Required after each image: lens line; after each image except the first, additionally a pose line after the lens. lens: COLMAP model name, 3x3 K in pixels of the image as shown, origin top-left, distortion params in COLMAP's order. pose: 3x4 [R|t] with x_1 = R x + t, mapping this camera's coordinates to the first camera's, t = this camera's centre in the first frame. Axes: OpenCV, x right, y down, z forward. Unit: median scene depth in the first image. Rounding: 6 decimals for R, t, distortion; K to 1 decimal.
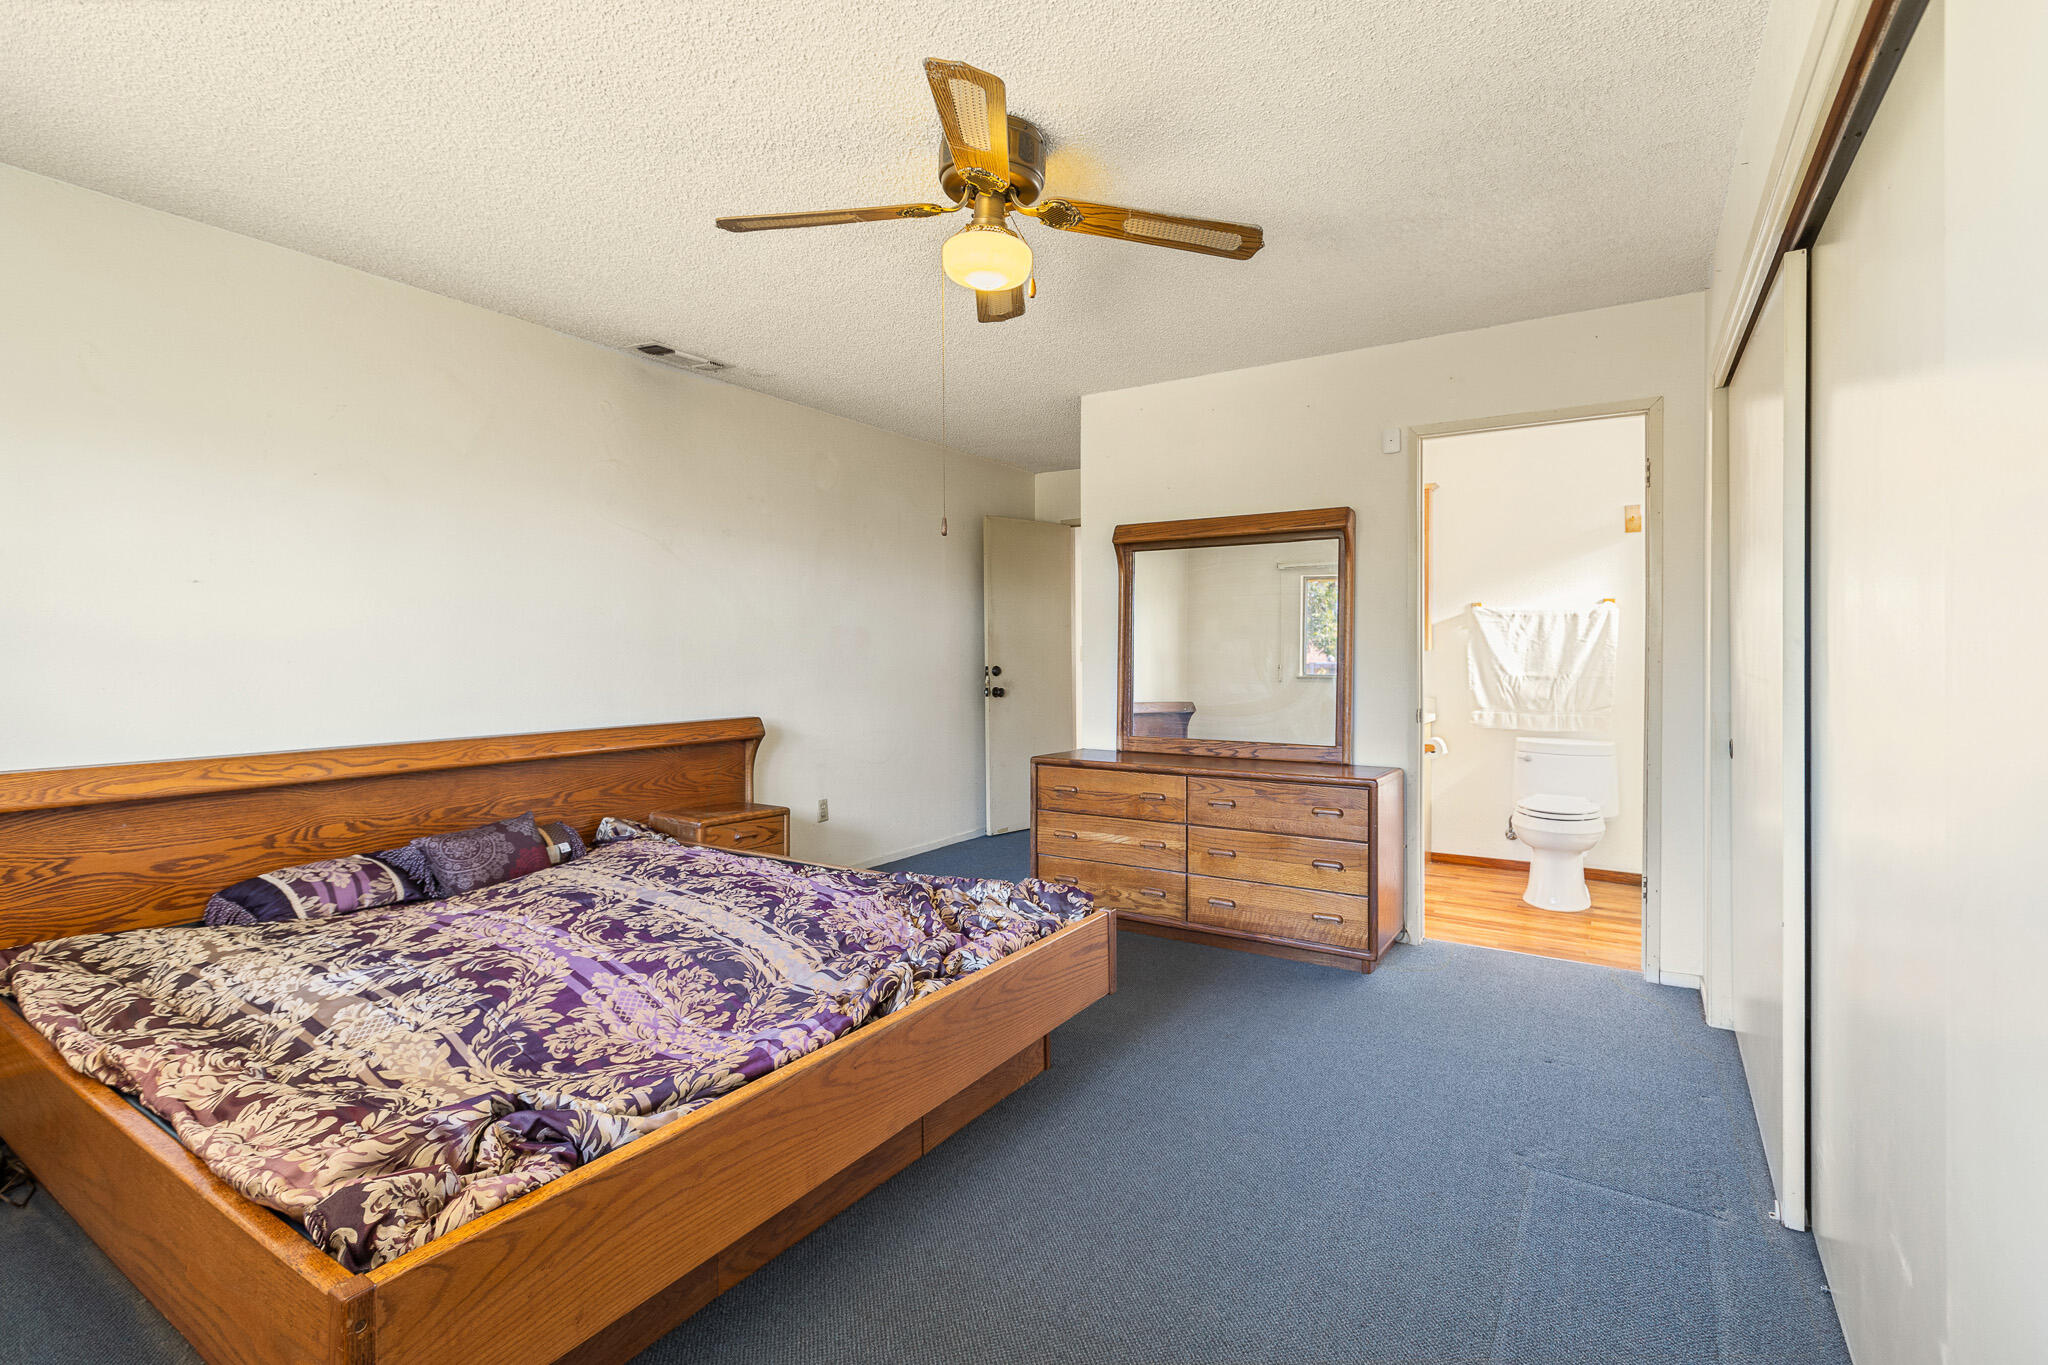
lens RADIAL K [[923.4, 0, 1029.3], [0, 923.4, 669.9], [0, 0, 1]] dist [0.007768, 0.000059]
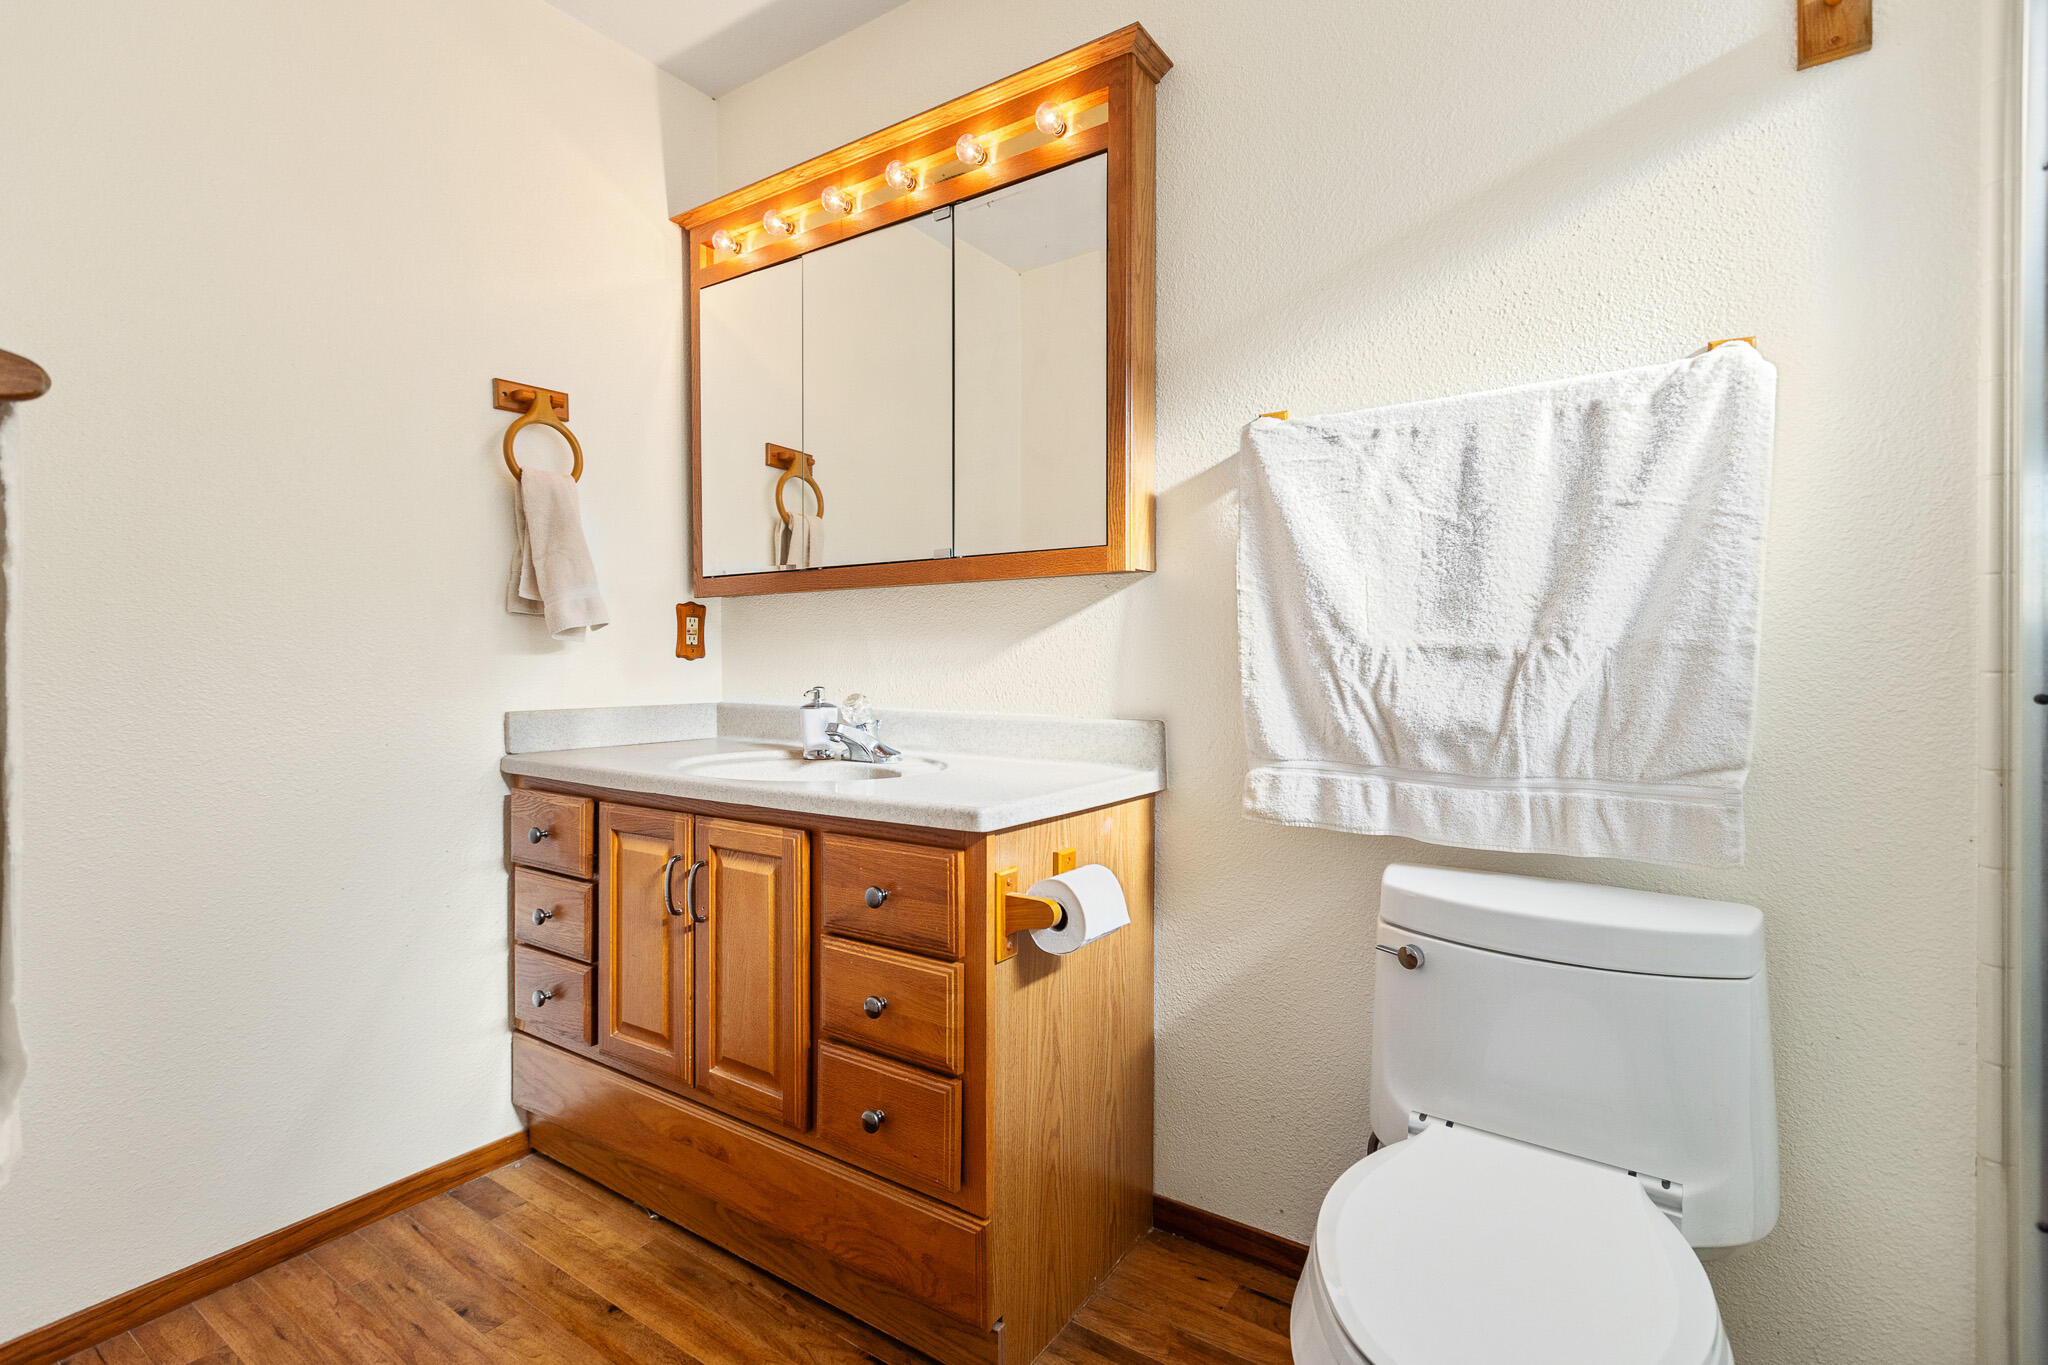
lens RADIAL K [[923.4, 0, 1019.3], [0, 923.4, 679.6], [0, 0, 1]] dist [0.007768, 0.000059]
pose [[0.999721, -0.001013, -0.023600, 0.425870], [0.000987, 0.999999, -0.001090, 0.016517], [0.023601, 0.001066, 0.999721, 0.723058]]
